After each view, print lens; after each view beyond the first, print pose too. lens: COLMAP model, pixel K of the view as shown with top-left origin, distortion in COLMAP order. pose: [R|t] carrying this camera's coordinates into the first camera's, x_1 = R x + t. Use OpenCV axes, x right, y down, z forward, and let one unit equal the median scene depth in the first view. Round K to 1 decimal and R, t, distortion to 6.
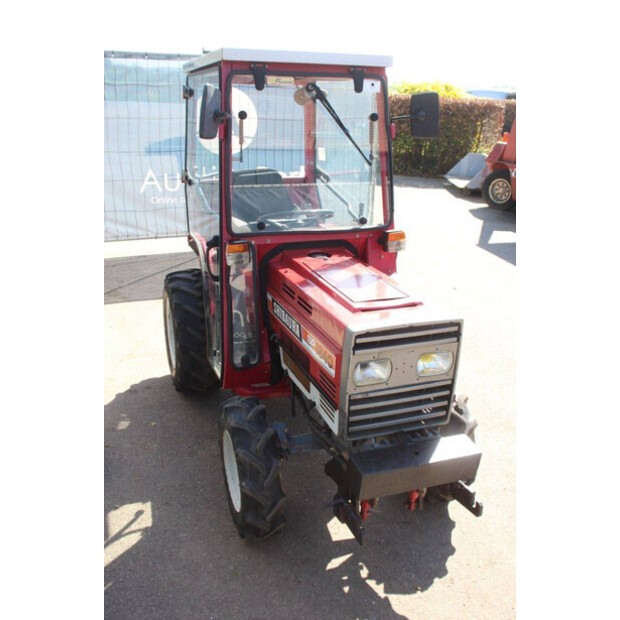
lens RADIAL K [[629.1, 0, 308.1], [0, 629.1, 309.1], [0, 0, 1]] dist [-0.038322, 0.000000]
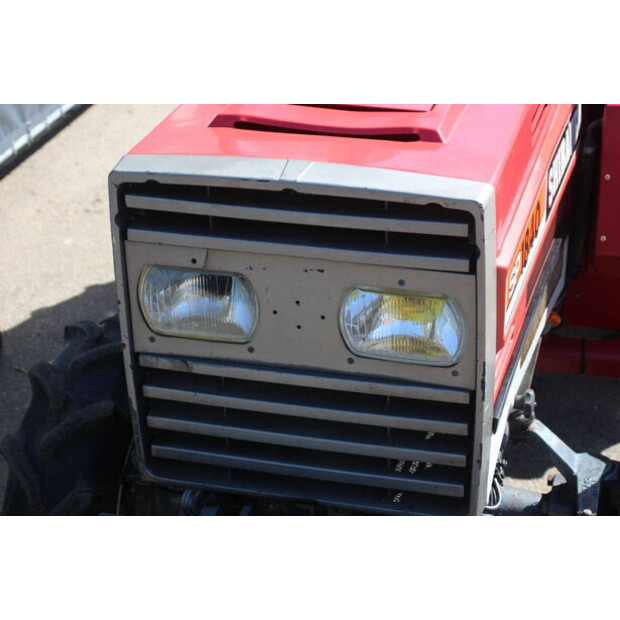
lens RADIAL K [[1500.8, 0, 308.5], [0, 1500.8, 306.1], [0, 0, 1]] dist [0.421244, 0.000000]
pose [[0.814406, 0.221480, -0.536367, 0.527099], [-0.156694, 0.973897, 0.164228, -0.038432], [0.558739, -0.049703, 0.827853, 0.312798]]
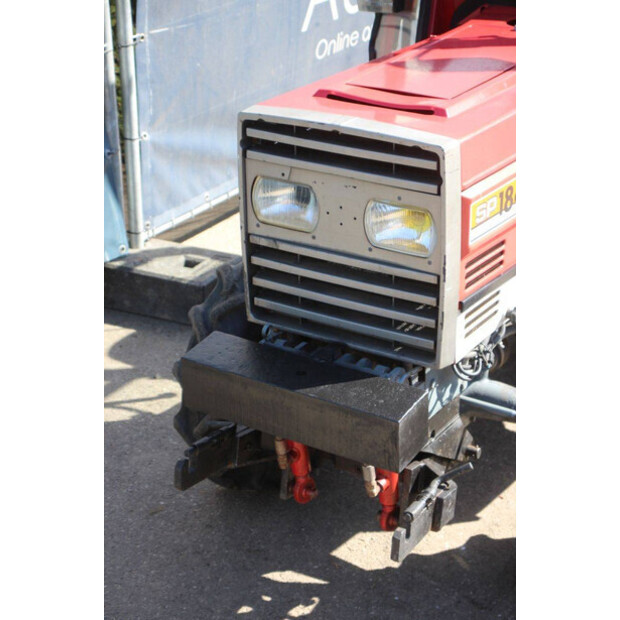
lens RADIAL K [[1496.7, 0, 314.1], [0, 1496.7, 310.6], [0, 0, 1]] dist [0.468751, 0.000000]
pose [[0.617515, 0.285238, -0.733017, 0.978117], [-0.255856, 0.954090, 0.155723, -0.018522], [0.743783, 0.091385, 0.662145, 0.145216]]
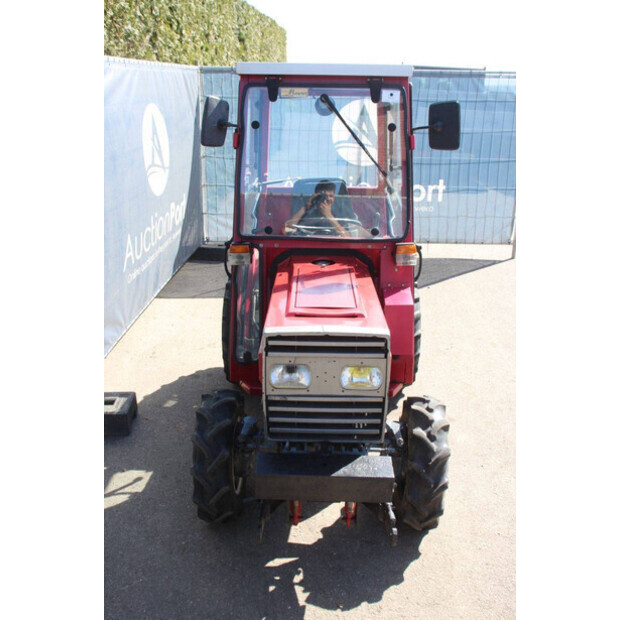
lens RADIAL K [[627.9, 0, 310.5], [0, 627.9, 310.9], [0, 0, 1]] dist [-0.039602, 0.000000]
pose [[0.933697, 0.102374, -0.343118, 0.416100], [-0.108843, 0.994059, 0.000405, -0.007263], [0.341121, 0.036968, 0.939292, 0.051958]]
